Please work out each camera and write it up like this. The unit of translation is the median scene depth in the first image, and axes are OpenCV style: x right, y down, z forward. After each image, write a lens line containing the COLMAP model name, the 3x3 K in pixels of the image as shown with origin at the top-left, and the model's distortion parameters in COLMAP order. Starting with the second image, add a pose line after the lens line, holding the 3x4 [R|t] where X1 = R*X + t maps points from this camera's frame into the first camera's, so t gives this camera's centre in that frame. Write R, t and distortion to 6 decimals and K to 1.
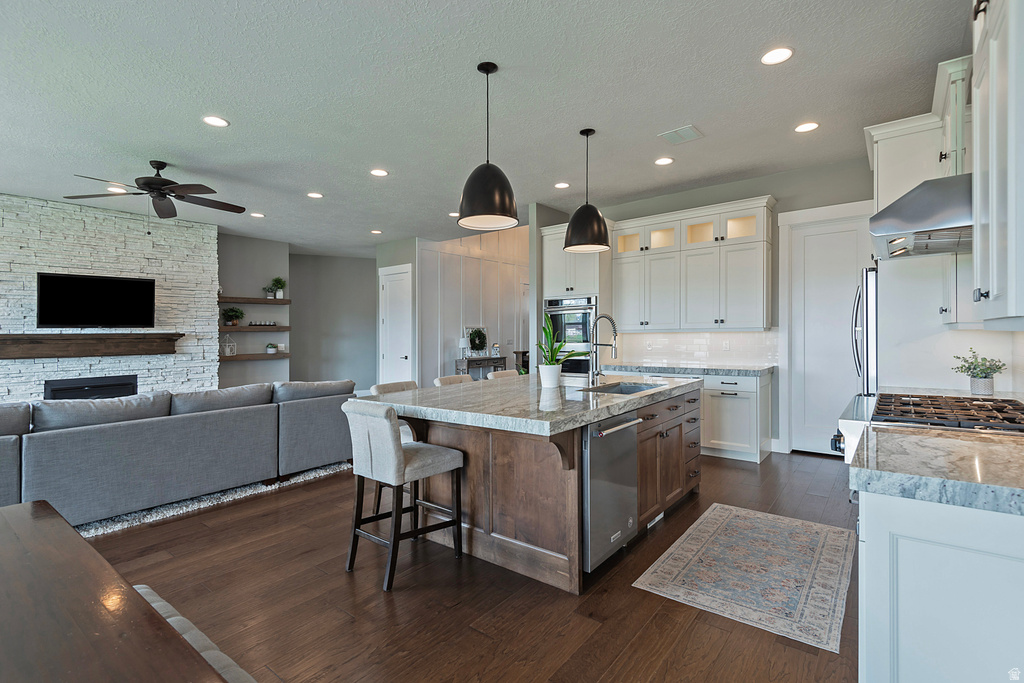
lens RADIAL K [[474.3, 0, 534.8], [0, 474.3, 327.9], [0, 0, 1]] dist [0.030776, -0.011404]
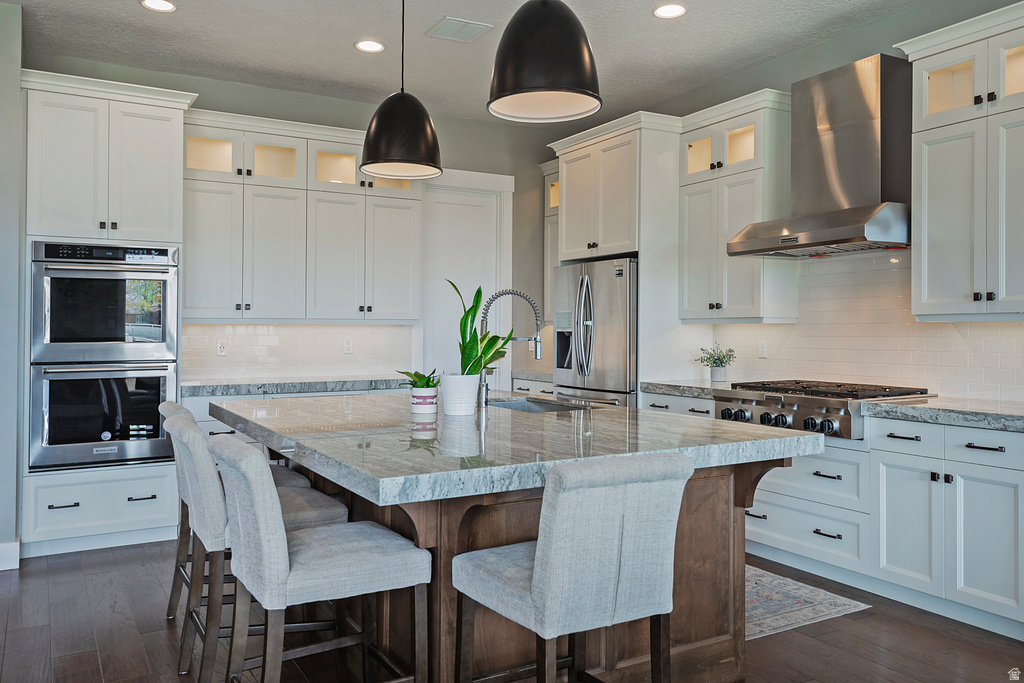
lens RADIAL K [[795.6, 0, 513.2], [0, 795.6, 297.4], [0, 0, 1]] dist [0.012173, -0.000888]
pose [[0.389494, 0.048671, 0.919742, -0.469772], [-0.015846, 0.998809, -0.046145, 0.016188], [-0.920893, 0.003399, 0.389801, 0.333978]]
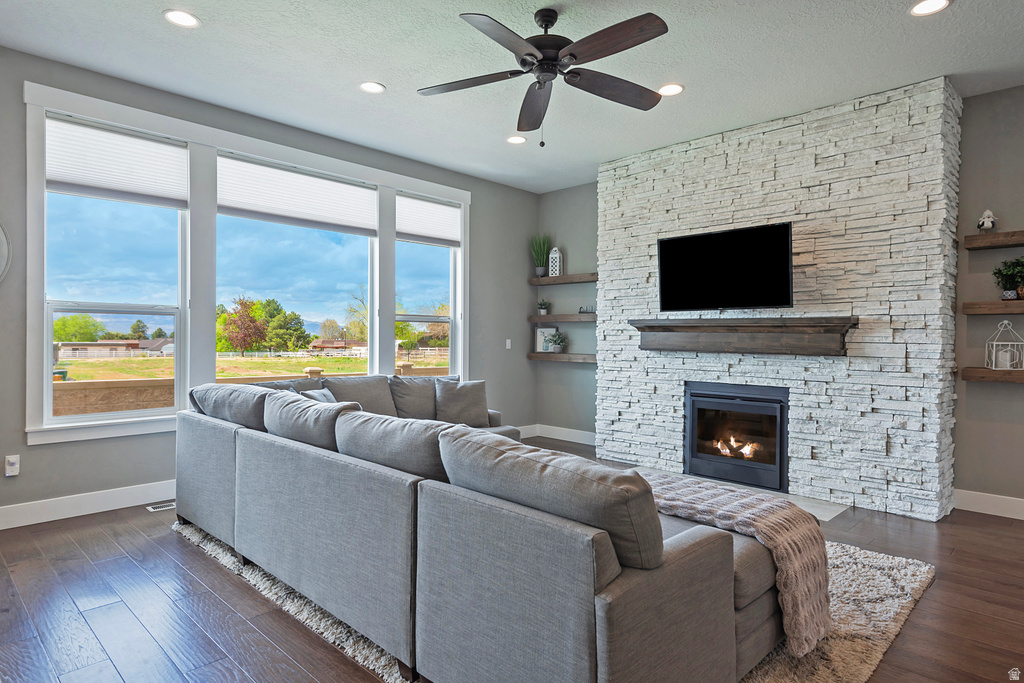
lens RADIAL K [[587.8, 0, 476.5], [0, 587.8, 323.9], [0, 0, 1]] dist [0.050310, -0.031607]
pose [[-0.154699, -0.006877, -0.987938, -0.047463], [0.004606, 0.999960, -0.007682, 0.023437], [0.987951, -0.005739, -0.154662, 0.769030]]
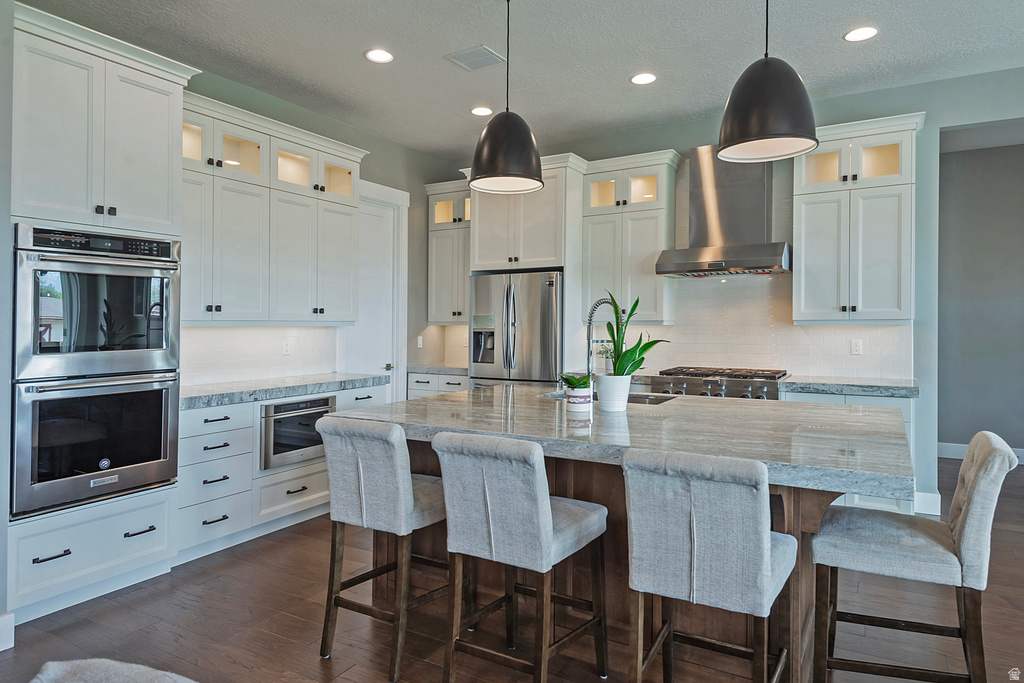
lens RADIAL K [[638.6, 0, 489.9], [0, 638.6, 307.2], [0, 0, 1]] dist [0.007360, 0.000102]
pose [[-0.112963, 0.036042, 0.992945, -0.458487], [-0.009180, 0.999261, -0.037316, 0.011332], [-0.993557, -0.013330, -0.112549, 0.740277]]
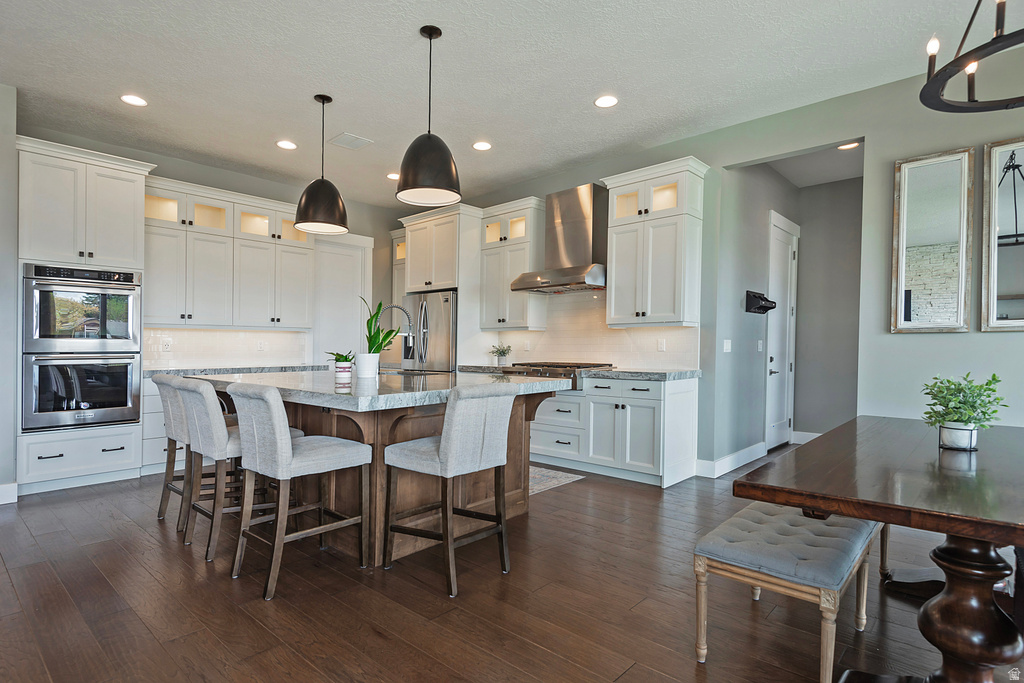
lens RADIAL K [[526.8, 0, 512.0], [0, 526.8, 341.5], [0, 0, 1]] dist [-0.002030, -0.001282]
pose [[0.084362, 0.022101, 0.996190, -0.565722], [-0.012466, 0.999699, -0.021123, 0.041413], [-0.996357, -0.010636, 0.084612, 0.364836]]
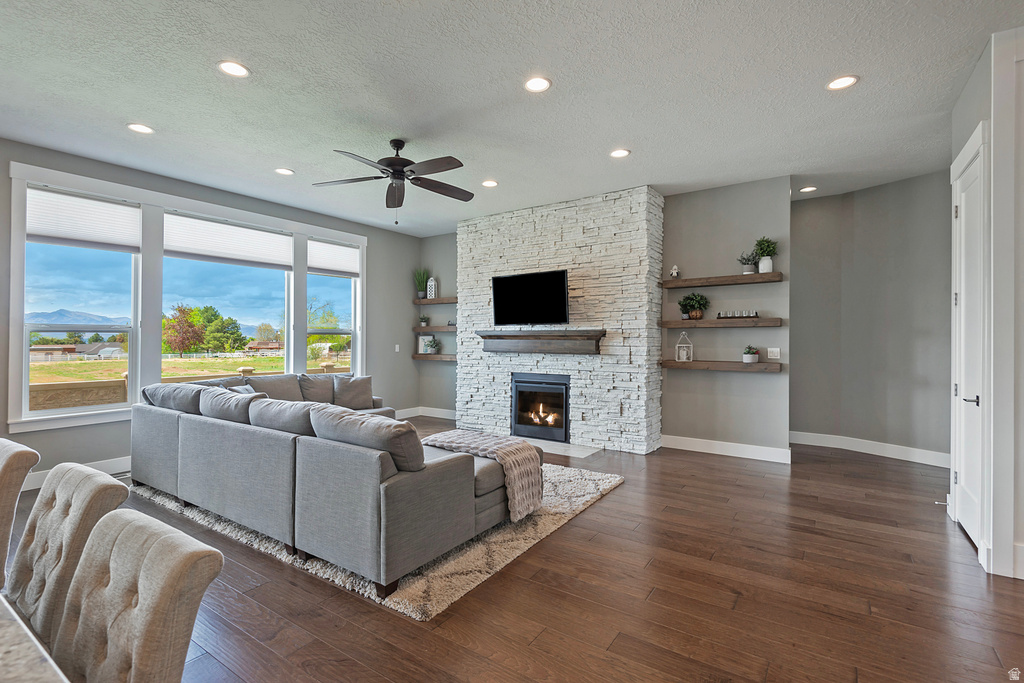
lens RADIAL K [[491.8, 0, 486.3], [0, 491.8, 315.4], [0, 0, 1]] dist [0.036705, -0.030029]
pose [[0.020418, -0.028022, -0.999399, 0.116190], [0.013389, 0.999525, -0.027752, 0.007386], [0.999702, -0.012814, 0.020783, 0.860562]]
